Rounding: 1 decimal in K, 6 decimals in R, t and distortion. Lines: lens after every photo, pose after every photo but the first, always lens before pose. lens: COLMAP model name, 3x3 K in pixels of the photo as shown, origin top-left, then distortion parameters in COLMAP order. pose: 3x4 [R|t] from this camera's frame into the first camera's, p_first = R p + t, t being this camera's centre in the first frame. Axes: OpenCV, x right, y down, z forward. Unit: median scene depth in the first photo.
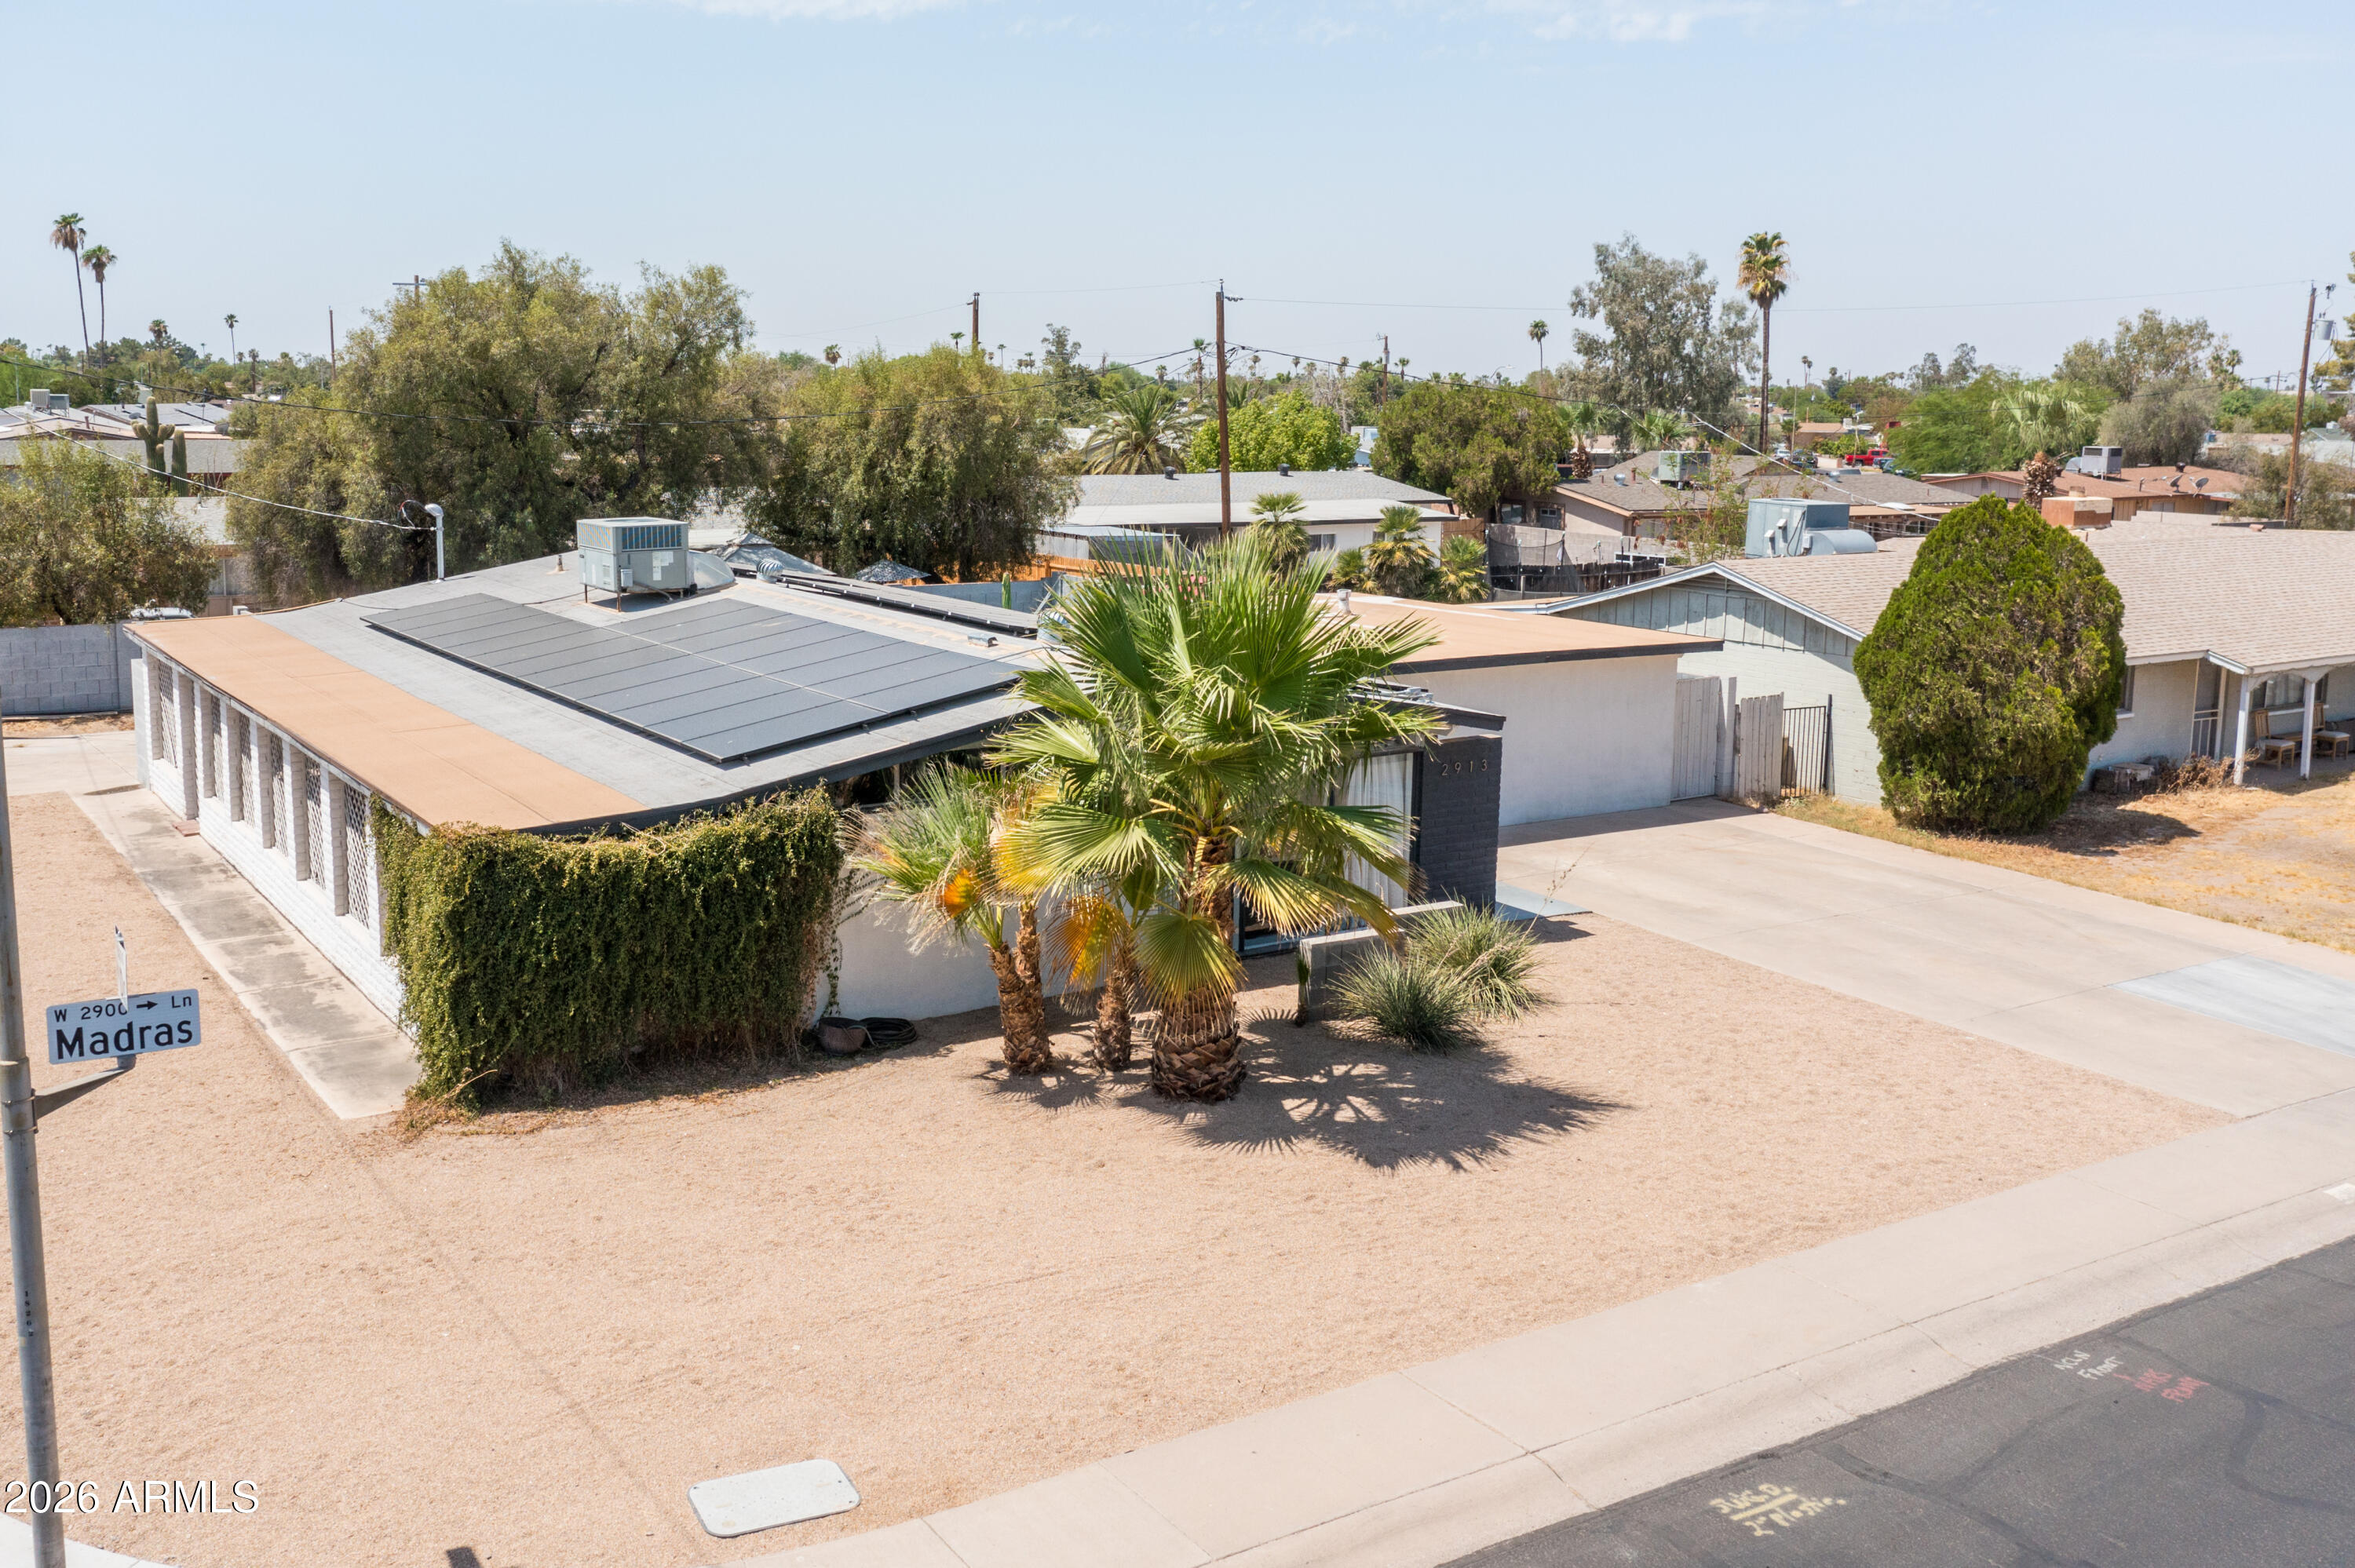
lens RADIAL K [[2105.3, 0, 1054.7], [0, 2105.3, 779.9], [0, 0, 1]] dist [0.004751, 0.011772]
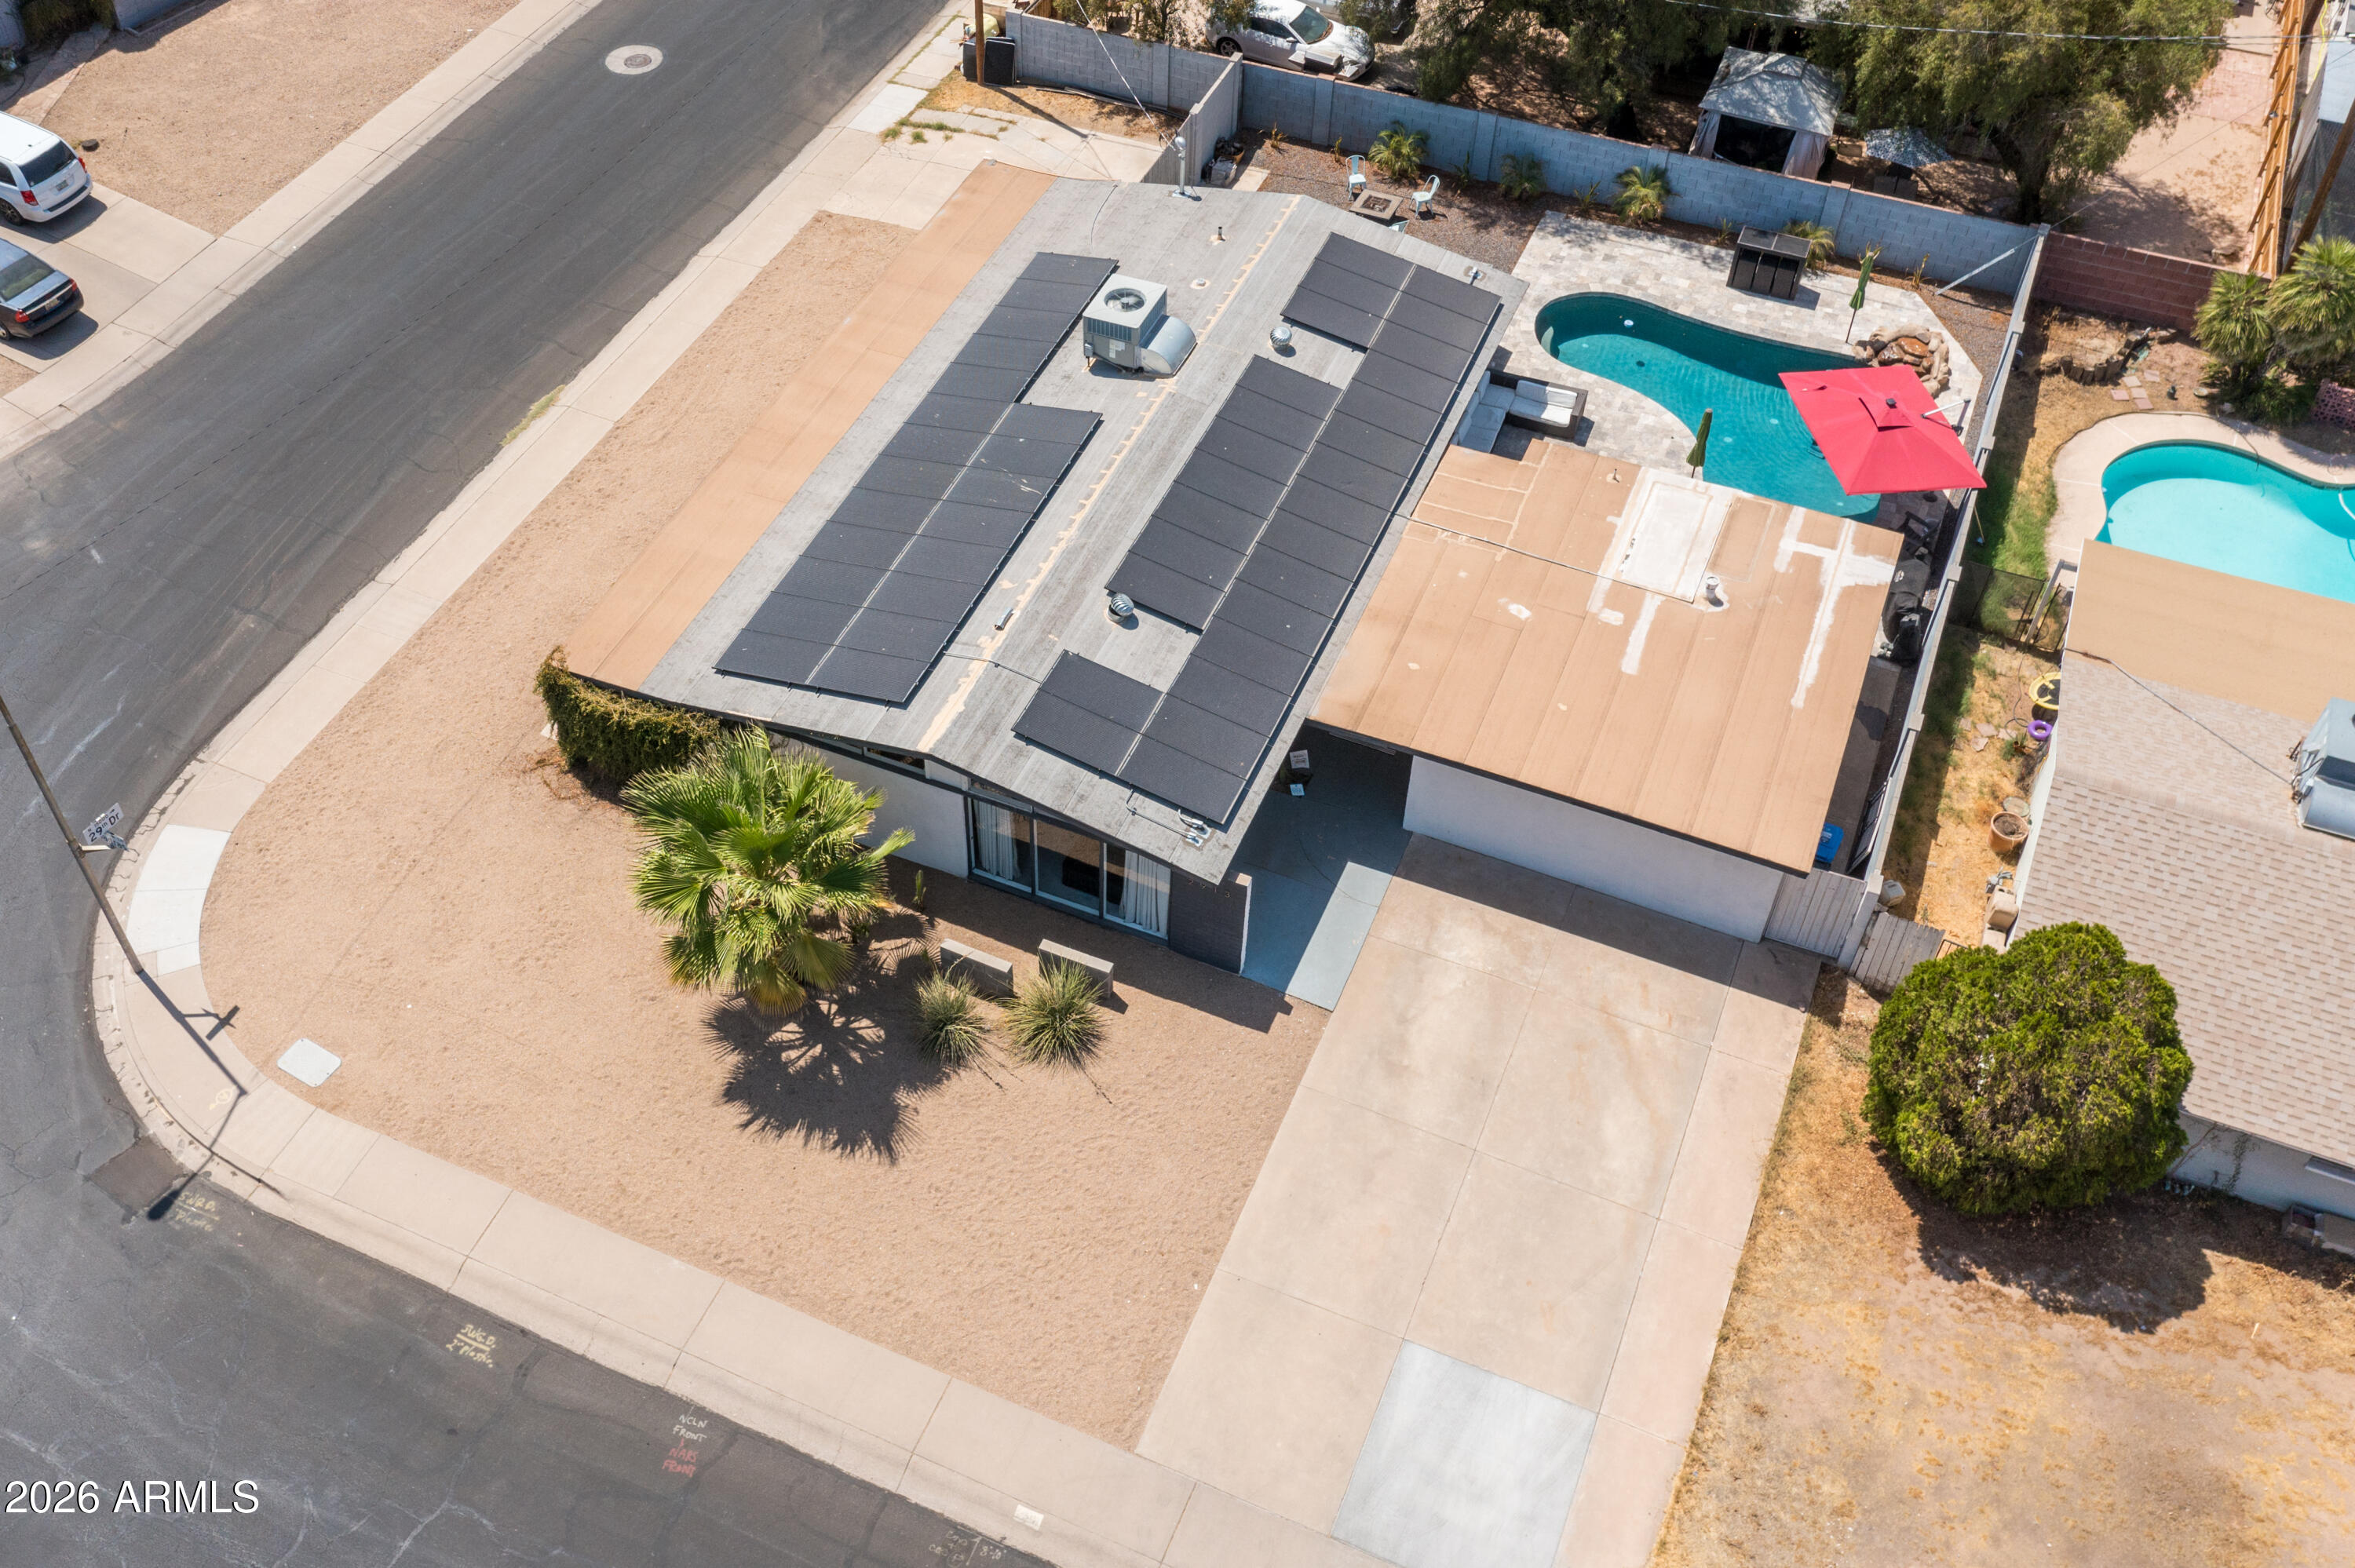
lens RADIAL K [[2192.6, 0, 1031.5], [0, 2192.6, 705.0], [0, 0, 1]] dist [-0.012265, 0.009779]
pose [[0.551235, 0.582680, -0.597180, 0.750870], [-0.130727, 0.767219, 0.627921, -0.798075], [0.824045, -0.268064, 0.499090, 0.201869]]
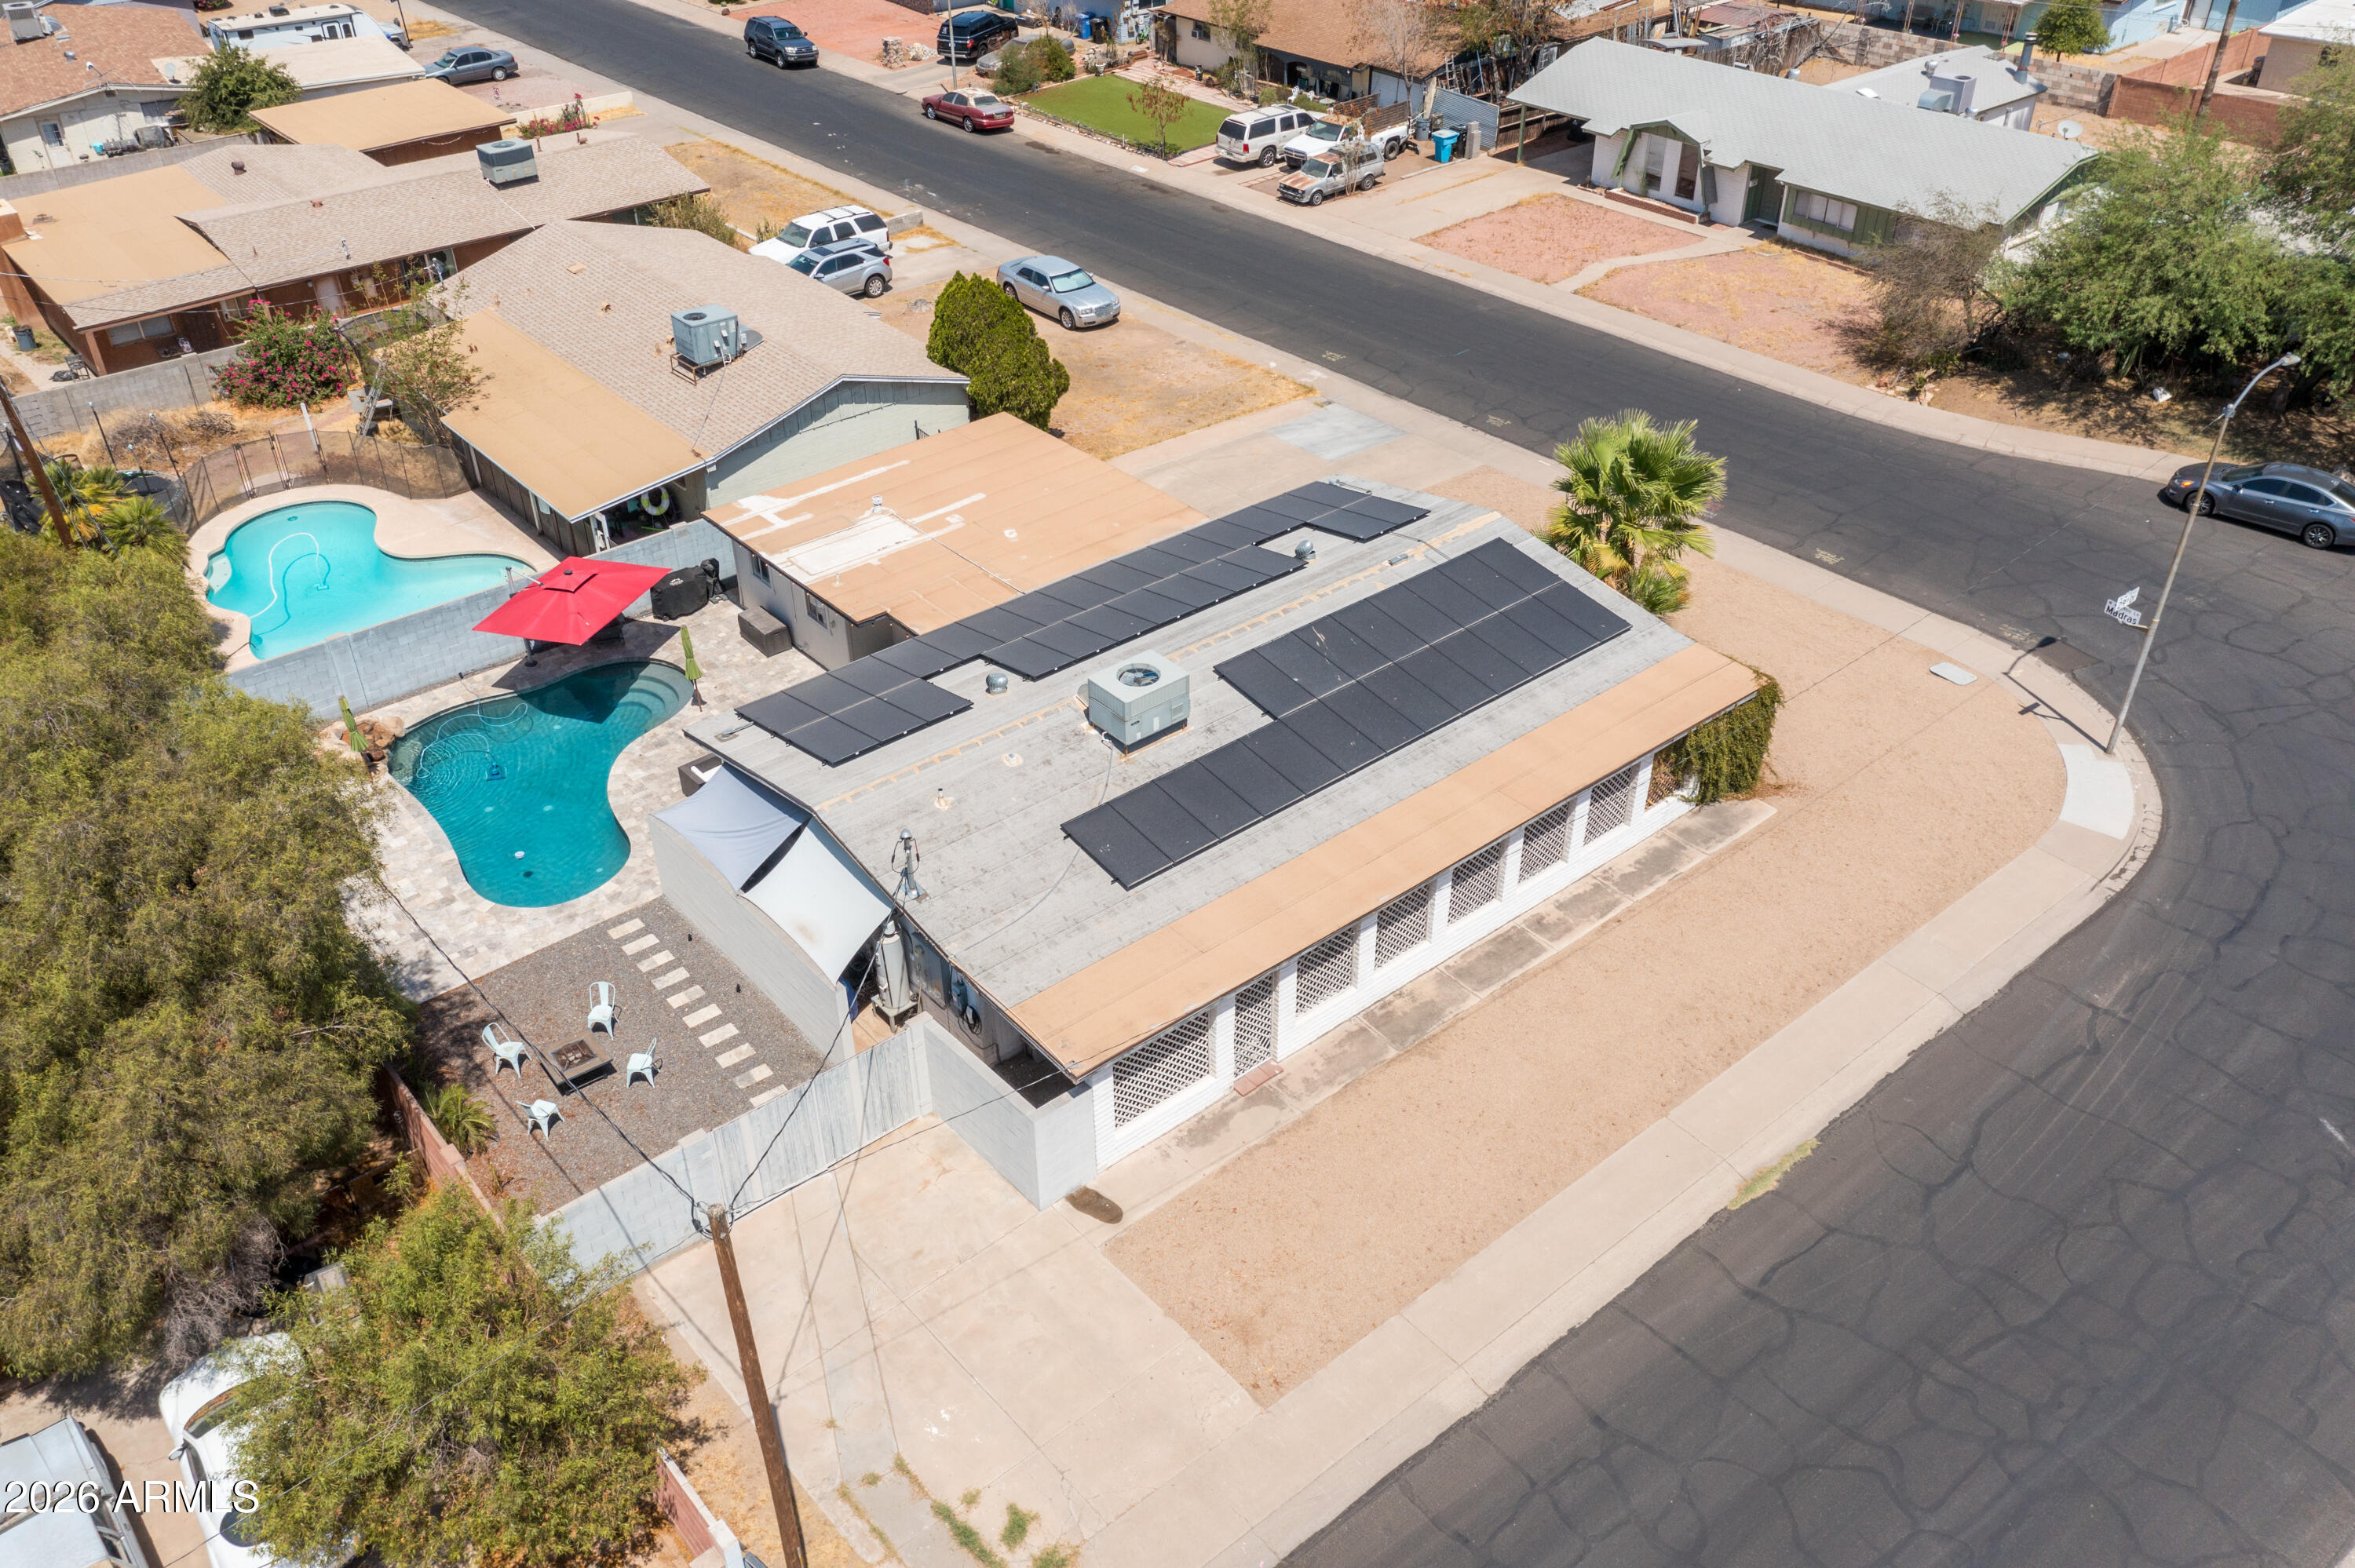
lens RADIAL K [[1868.7, 0, 1169.9], [0, 1868.7, 792.8], [0, 0, 1]] dist [0.003594, 0.007511]
pose [[-0.143619, -0.568773, 0.809859, -1.168263], [0.191519, 0.786898, 0.586611, -0.732294], [-0.970924, 0.239351, -0.004083, 1.023092]]
